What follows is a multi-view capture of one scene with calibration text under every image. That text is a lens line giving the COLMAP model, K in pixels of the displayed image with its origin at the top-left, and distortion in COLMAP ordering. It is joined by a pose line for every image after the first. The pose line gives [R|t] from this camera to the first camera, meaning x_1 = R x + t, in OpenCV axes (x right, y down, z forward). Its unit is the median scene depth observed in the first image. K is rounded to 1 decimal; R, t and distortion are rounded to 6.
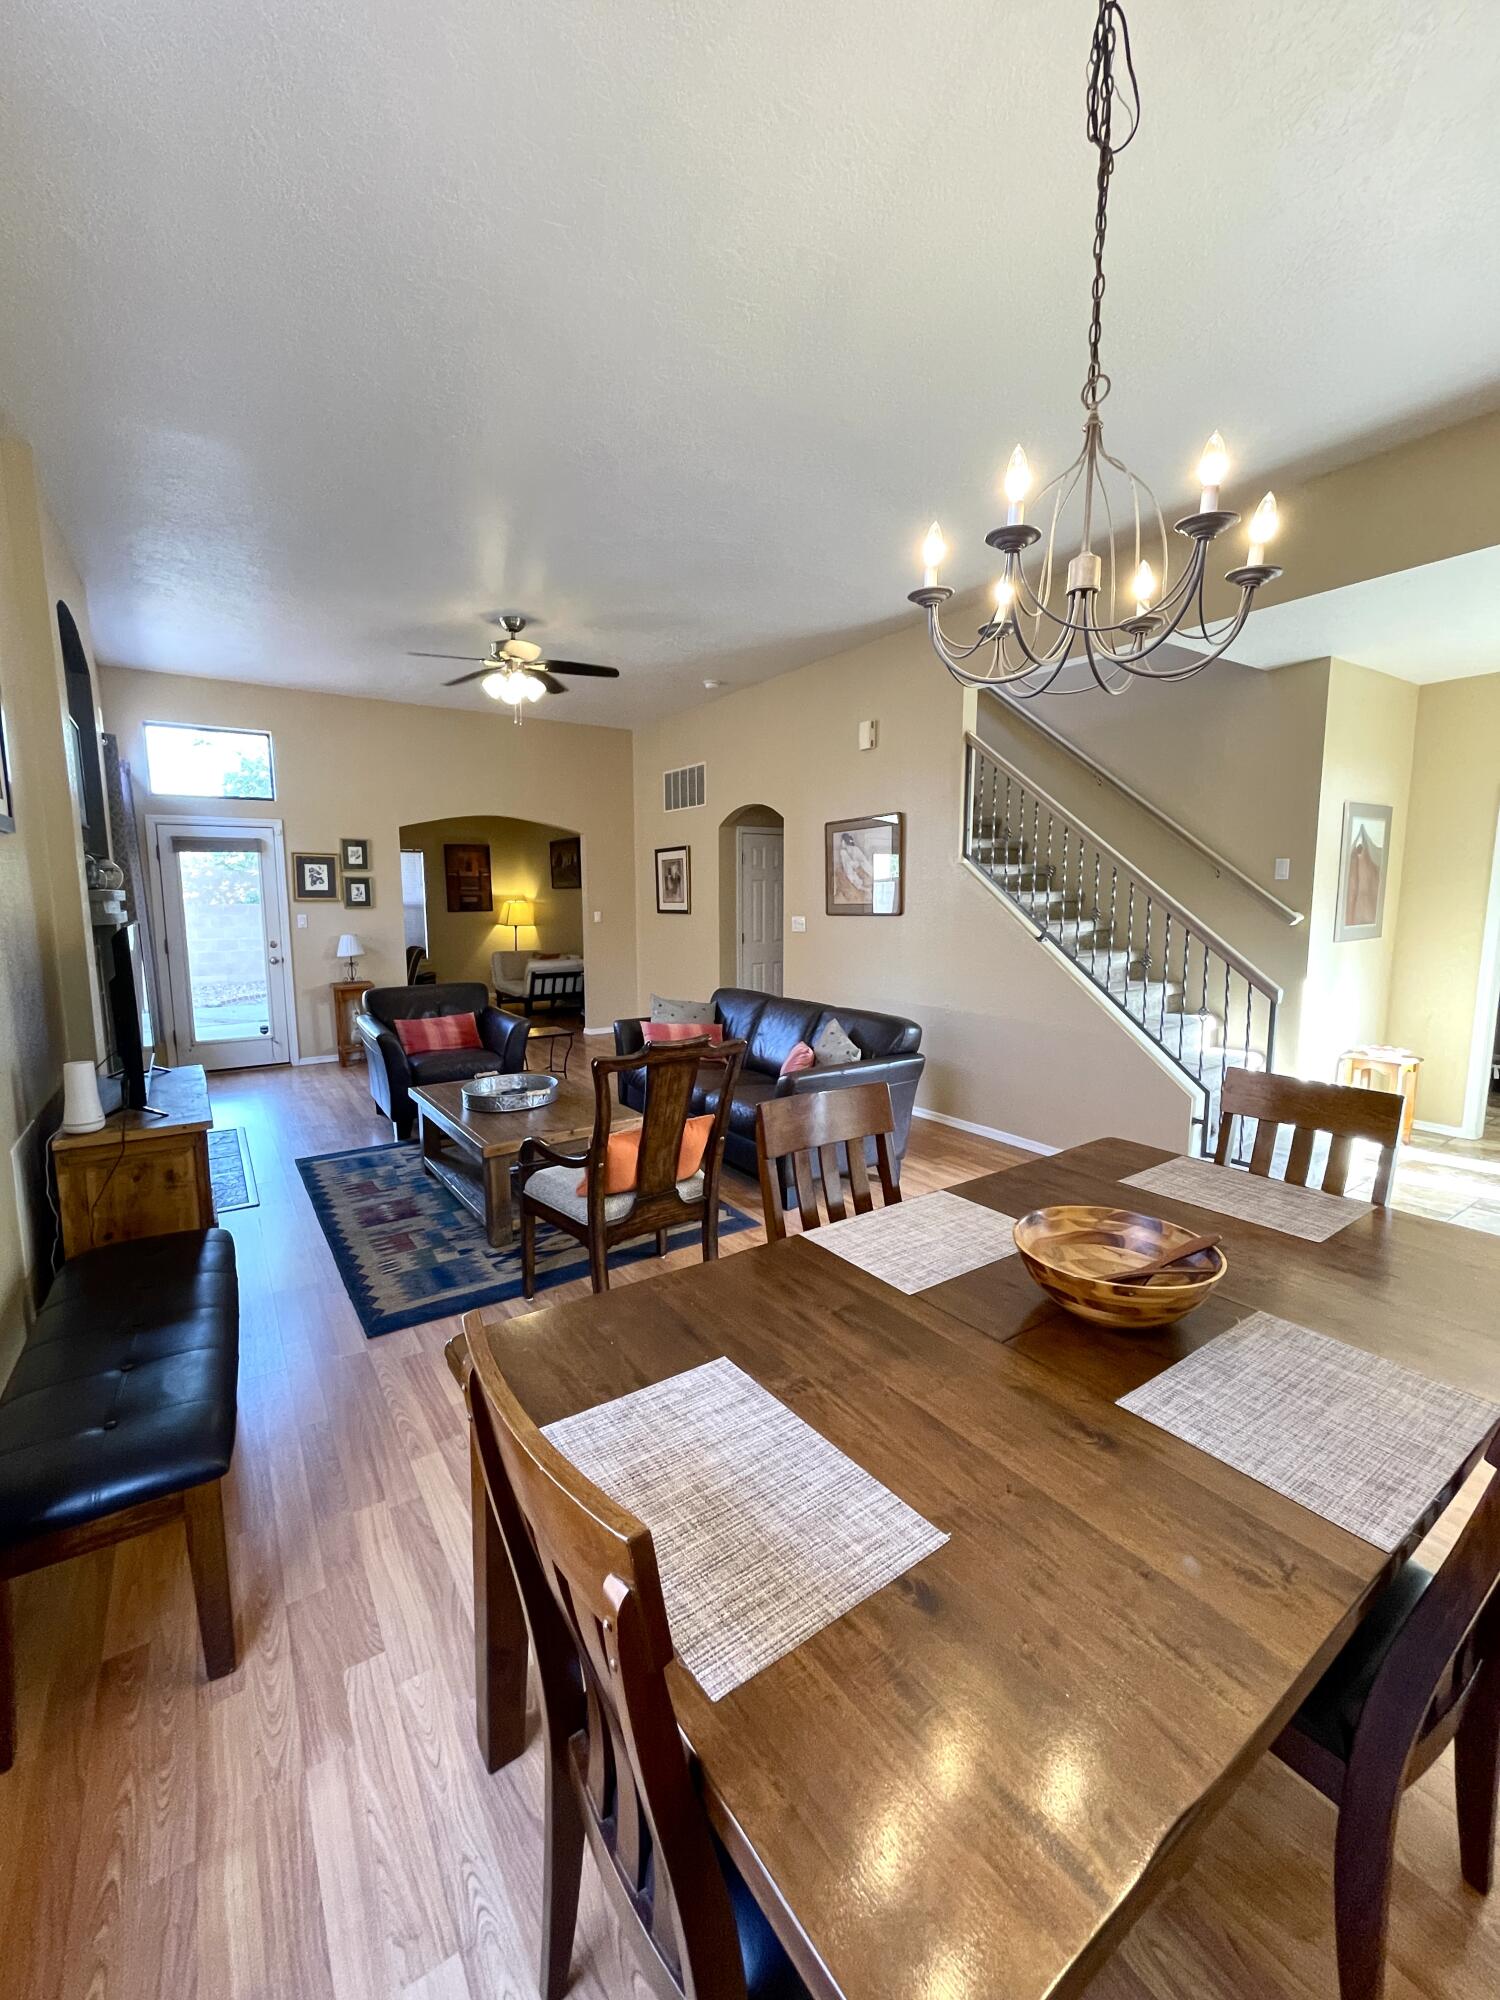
lens RADIAL K [[809.9, 0, 742.3], [0, 809.9, 994.9], [0, 0, 1]] dist [-0.001487, 0.000401]
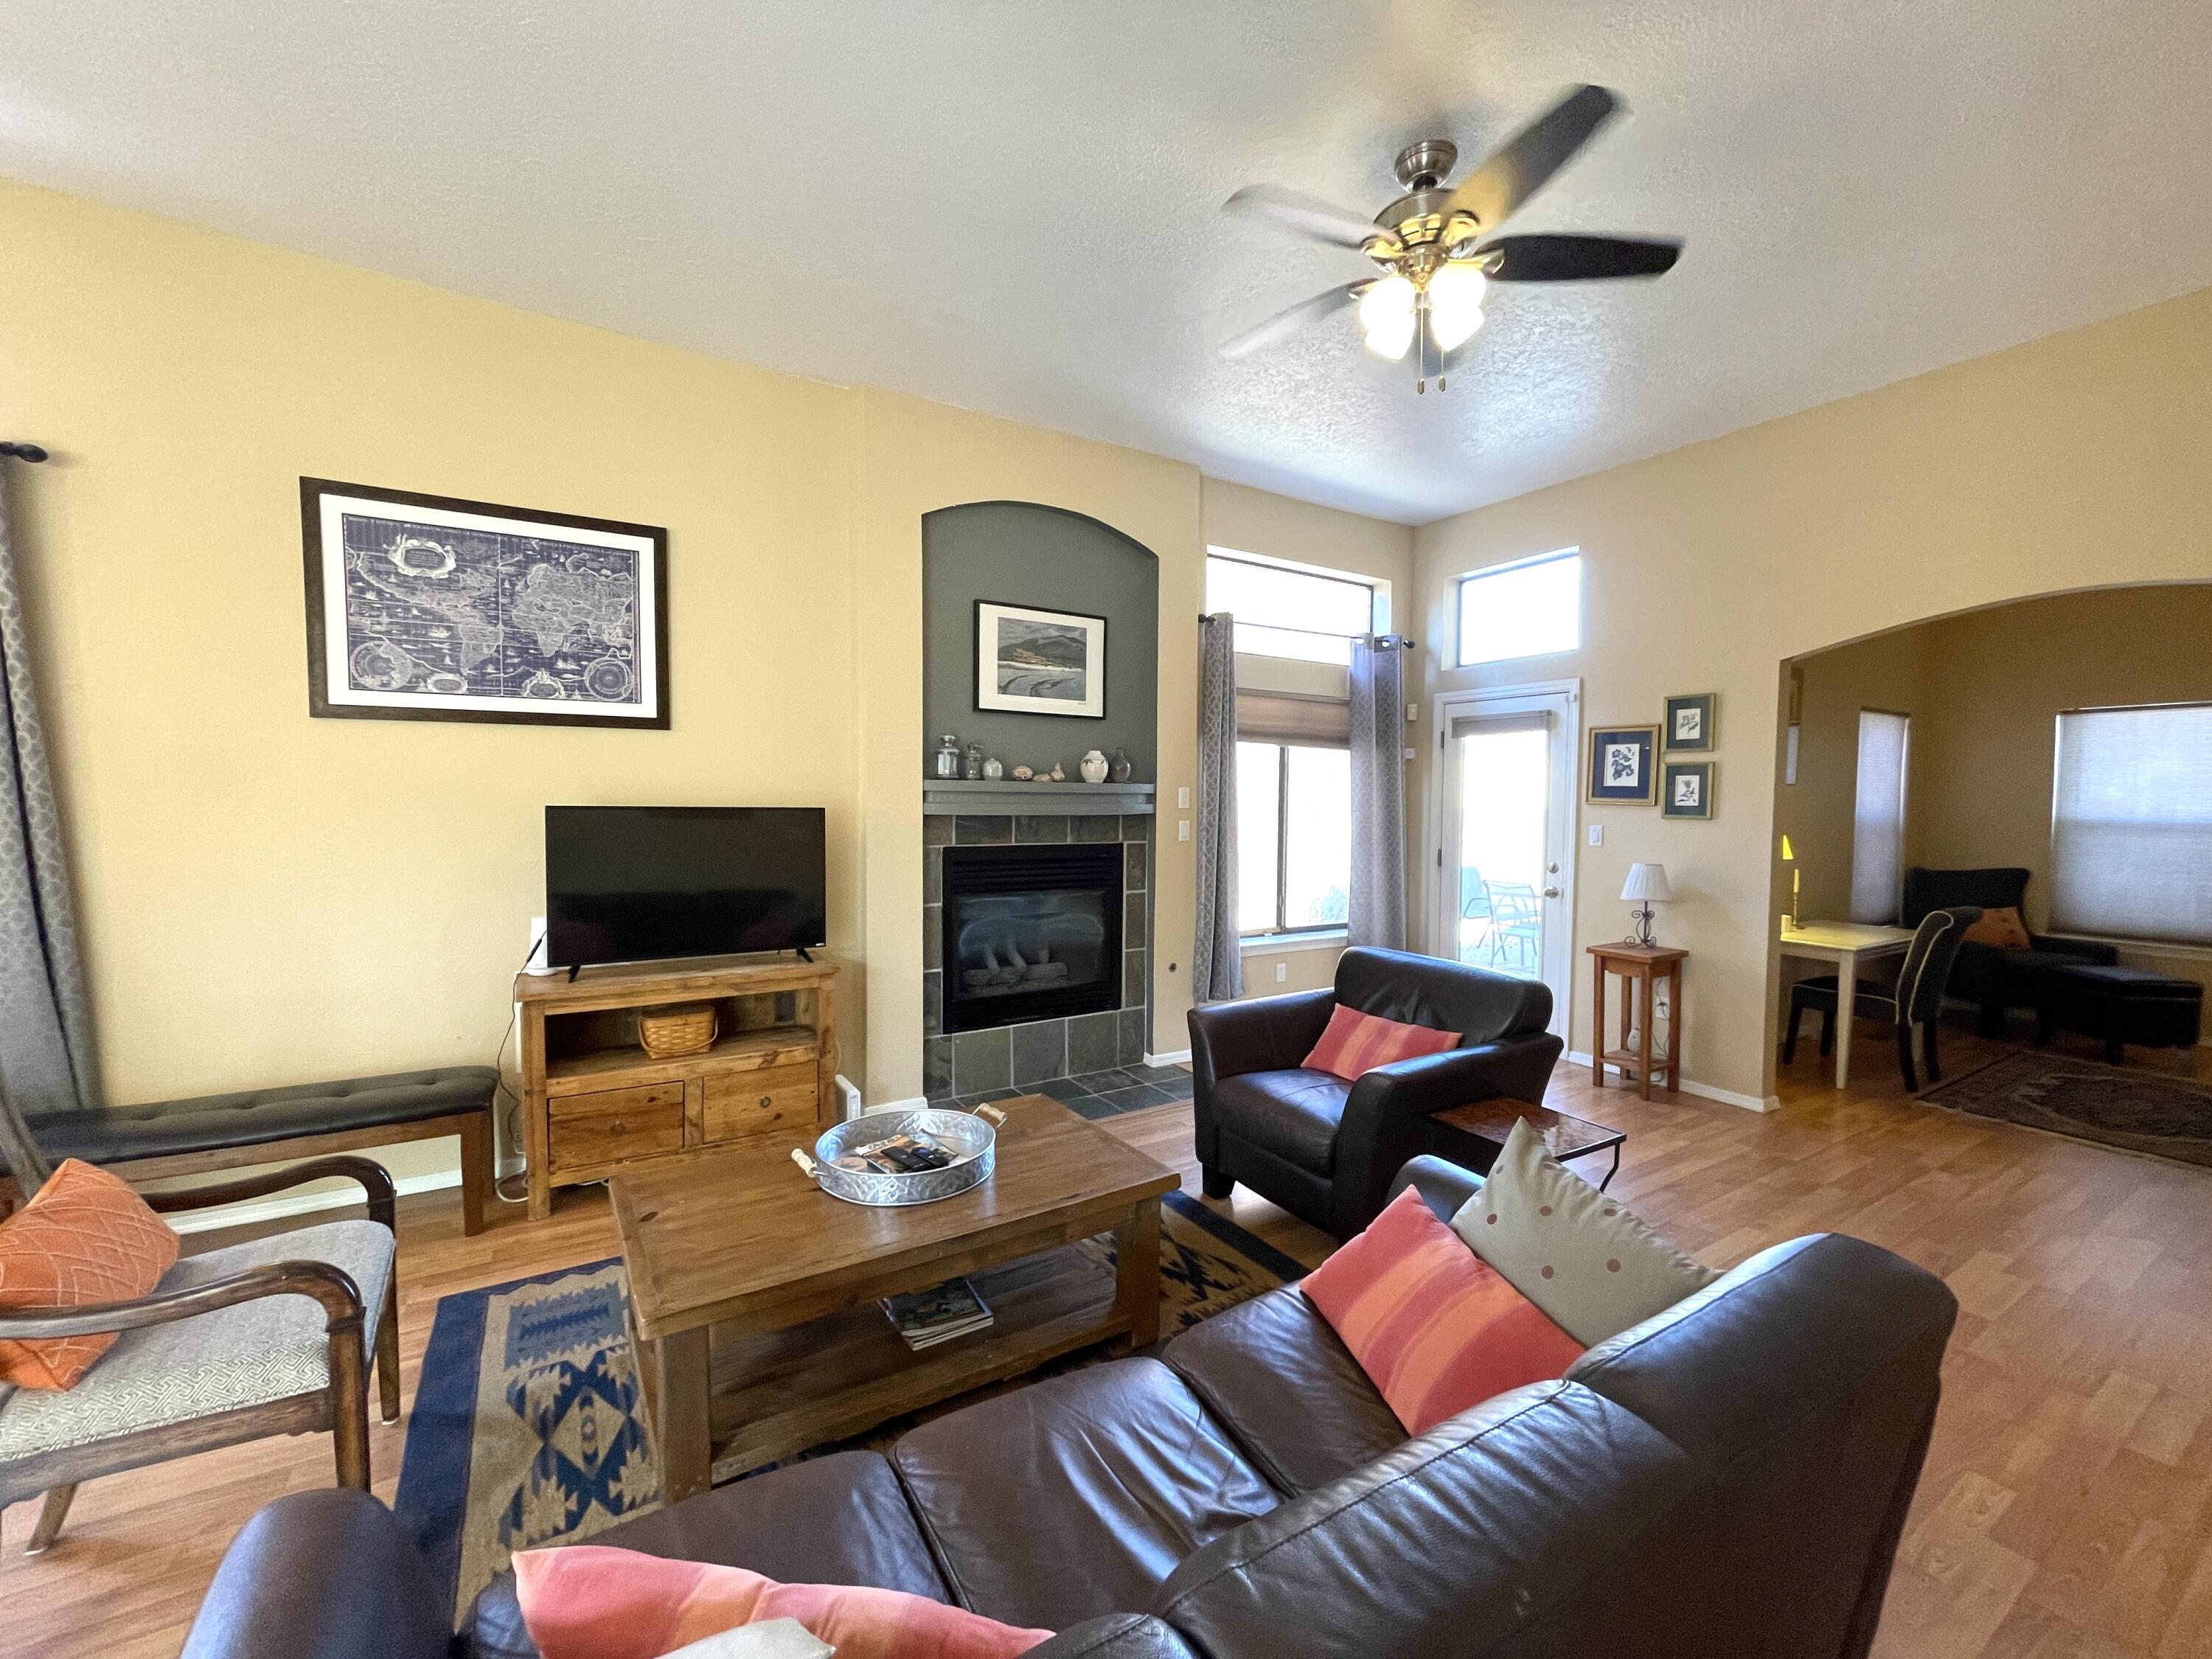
lens RADIAL K [[895.8, 0, 1099.9], [0, 895.8, 838.6], [0, 0, 1]] dist [-0.001487, 0.000401]
pose [[-0.040100, 0.047564, -0.998063, 0.157140], [-0.134938, 0.989458, 0.052575, -0.072030], [0.990042, 0.136785, -0.033259, 0.629917]]
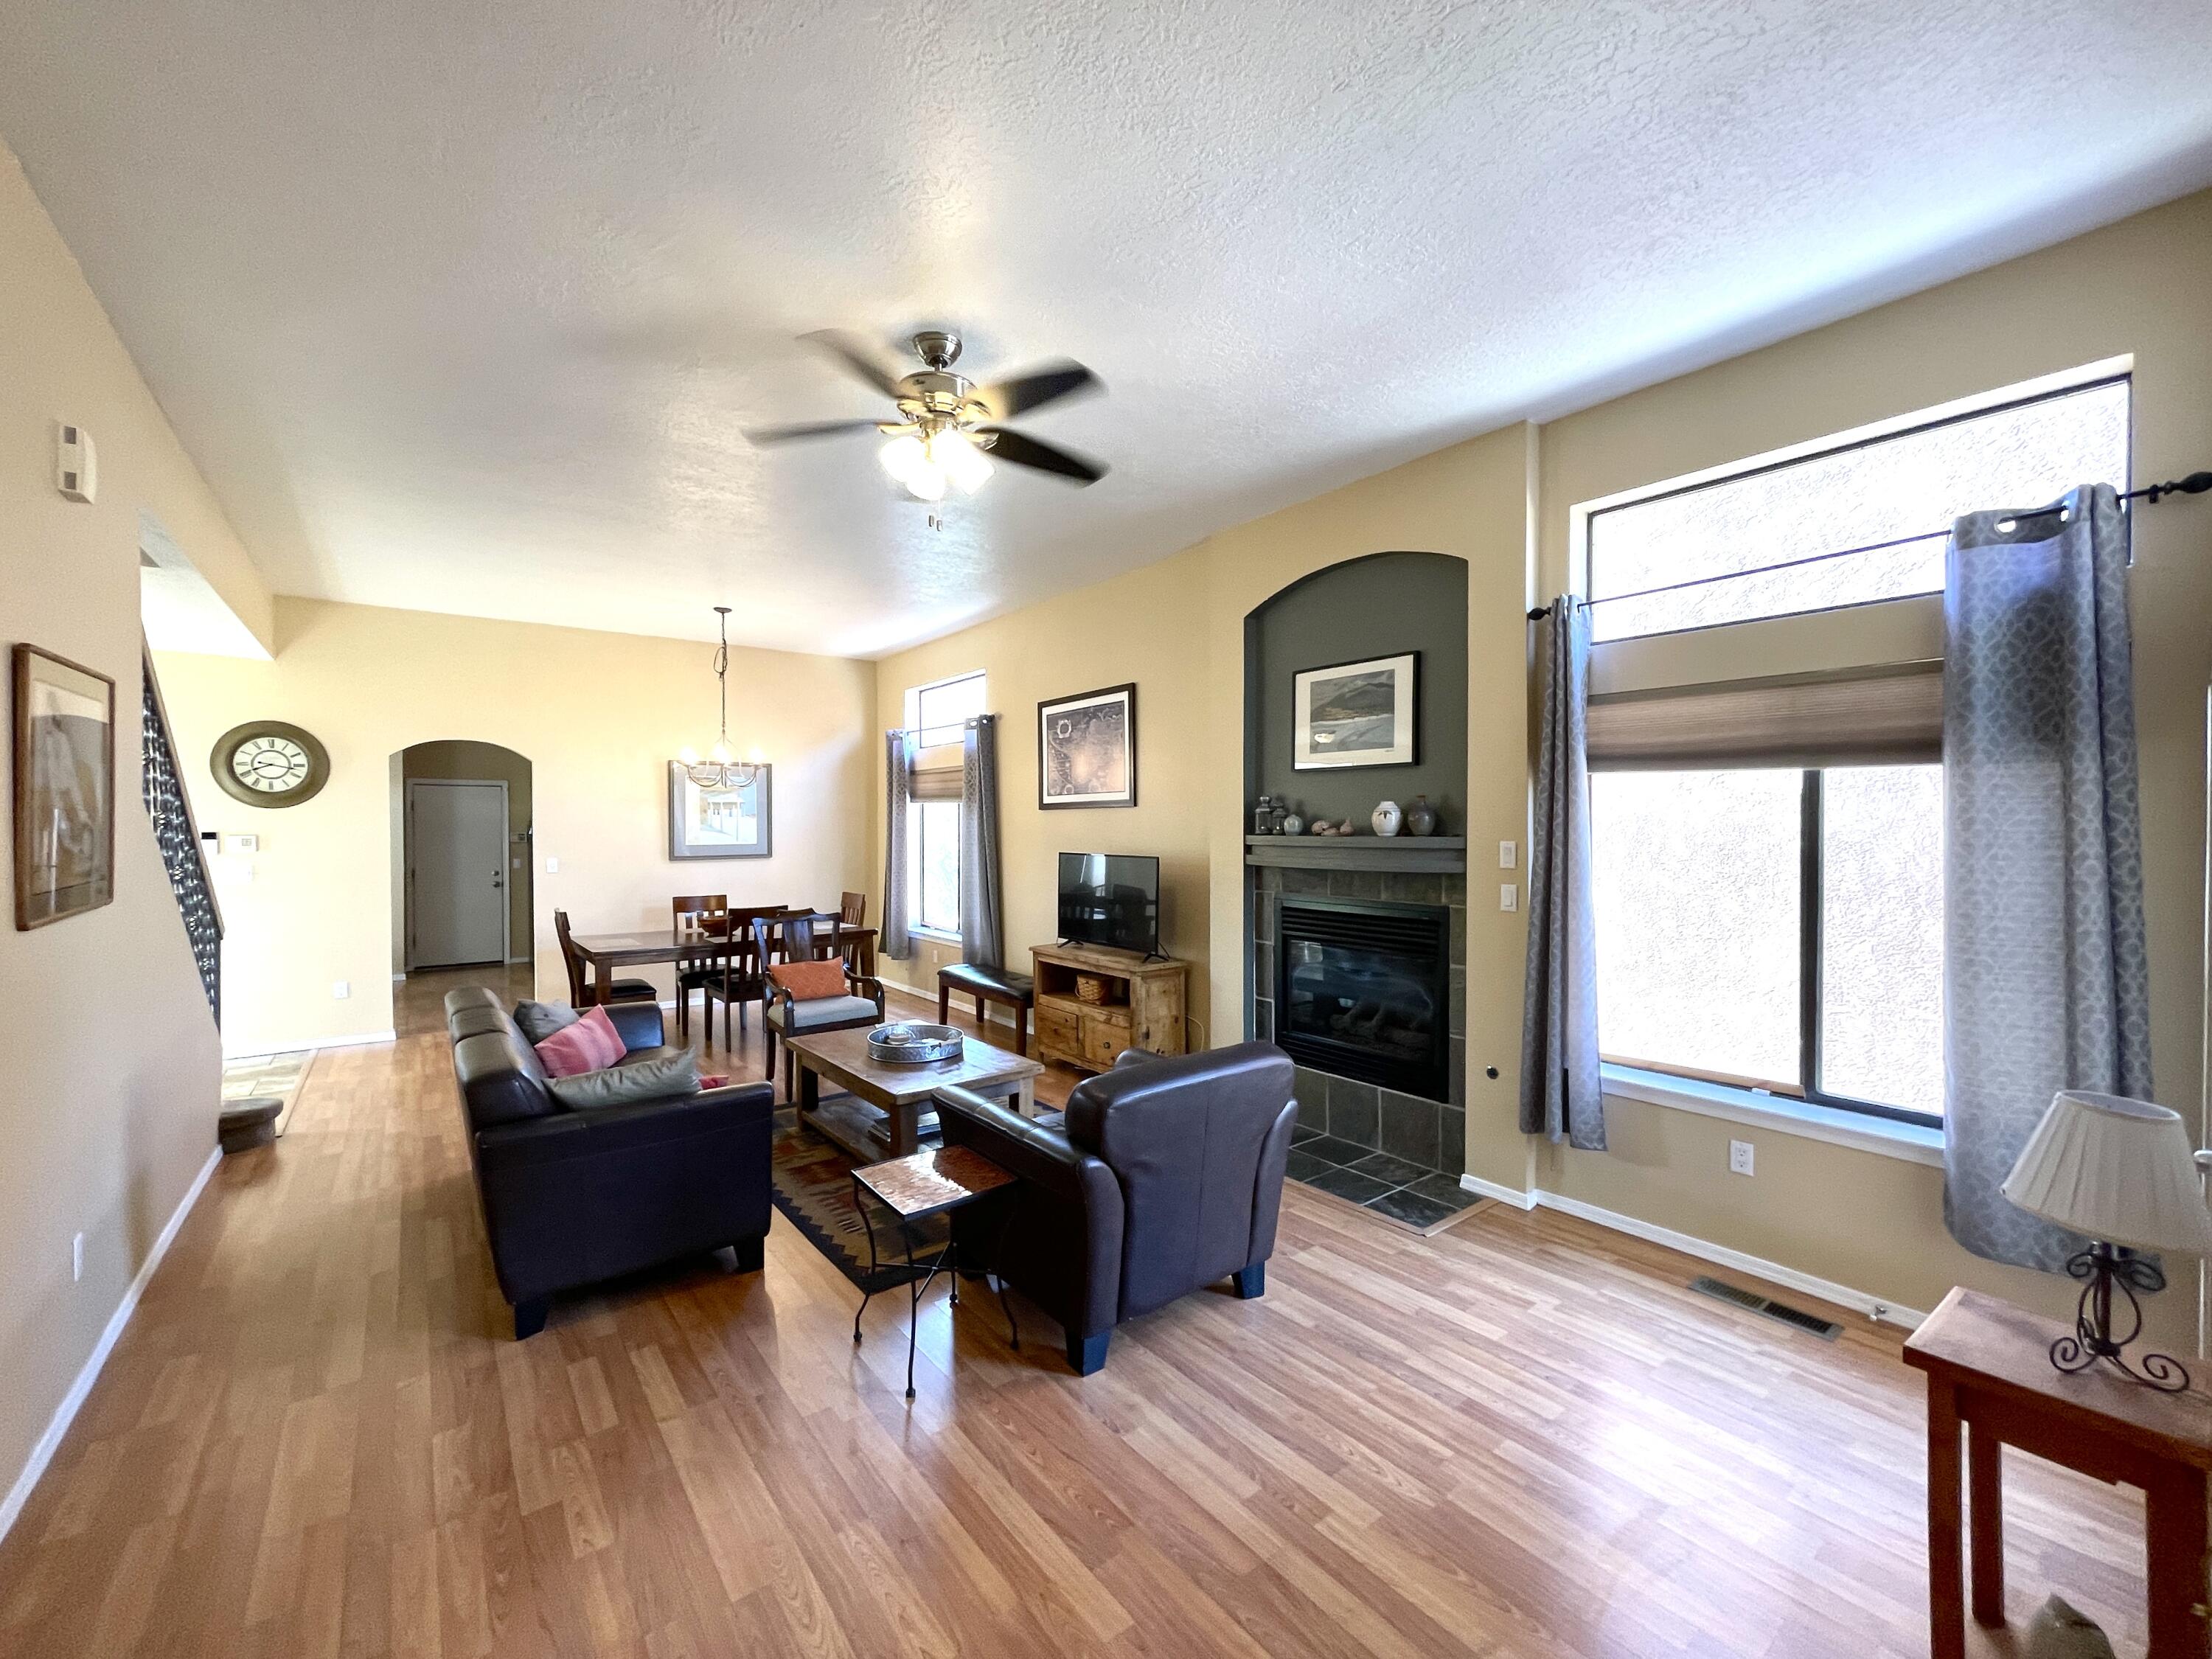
lens RADIAL K [[895.8, 0, 1099.9], [0, 895.8, 838.6], [0, 0, 1]] dist [-0.001487, 0.000401]
pose [[-0.997780, 0.005625, -0.066353, -0.248286], [-0.003663, 0.990282, 0.139027, -0.155334], [0.066490, 0.138961, -0.988063, 1.158493]]
